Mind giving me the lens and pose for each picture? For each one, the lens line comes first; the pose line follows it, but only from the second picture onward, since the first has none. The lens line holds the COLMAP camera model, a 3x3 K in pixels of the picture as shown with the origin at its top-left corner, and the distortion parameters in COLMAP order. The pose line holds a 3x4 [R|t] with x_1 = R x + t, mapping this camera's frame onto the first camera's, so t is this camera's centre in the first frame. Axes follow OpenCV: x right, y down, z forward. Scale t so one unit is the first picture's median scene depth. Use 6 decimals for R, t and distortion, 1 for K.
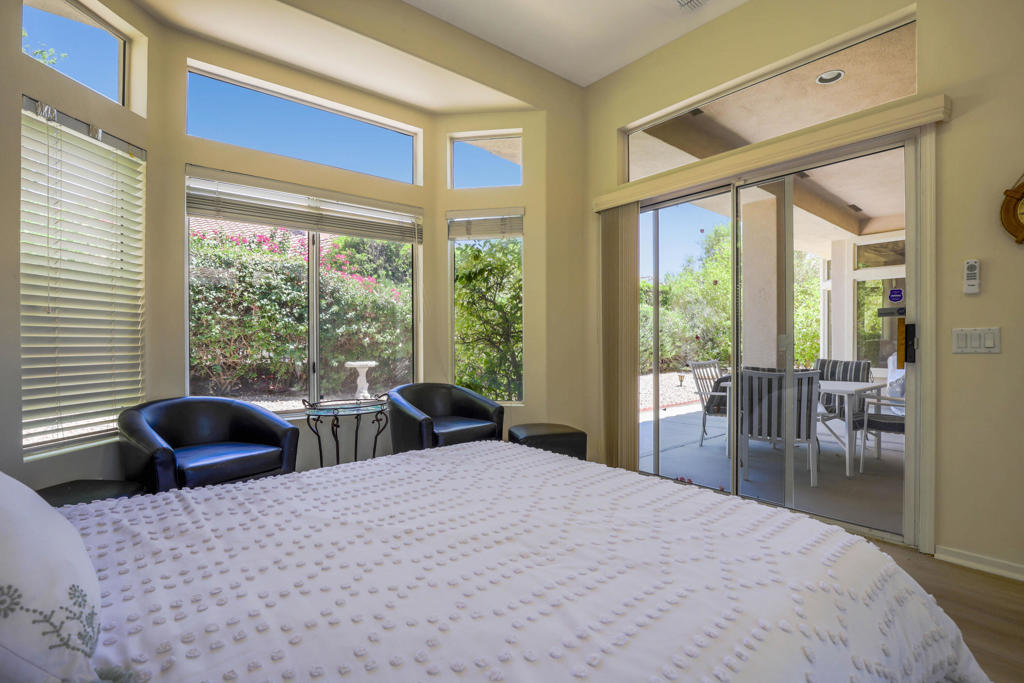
lens RADIAL K [[479.6, 0, 510.3], [0, 479.6, 343.7], [0, 0, 1]] dist [-0.005606, -0.000103]
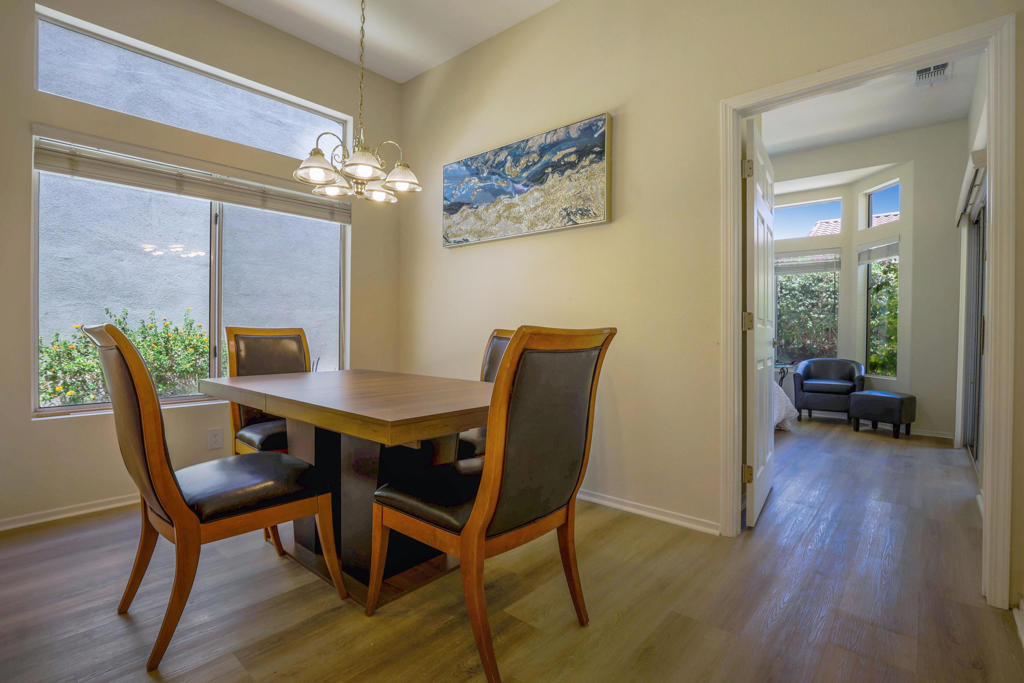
lens RADIAL K [[479.6, 0, 511.7], [0, 479.6, 331.6], [0, 0, 1]] dist [-0.005606, -0.000103]
pose [[0.168583, 0.015284, -0.985569, 0.724153], [-0.015934, 0.999791, 0.012779, -0.010797], [0.985559, 0.013550, 0.168791, -0.185328]]
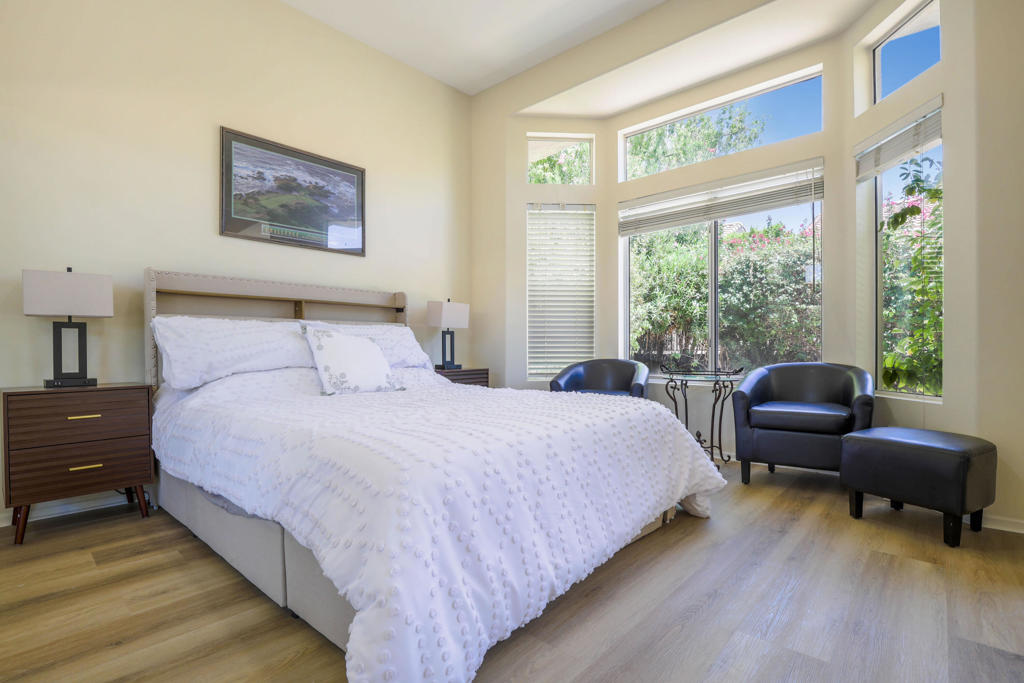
lens RADIAL K [[479.6, 0, 509.2], [0, 479.6, 342.6], [0, 0, 1]] dist [-0.005606, -0.000103]
pose [[0.150807, 0.001095, -0.988563, 0.344682], [-0.004989, 0.999987, 0.000347, 0.025202], [0.988551, 0.004880, 0.150810, 0.214305]]
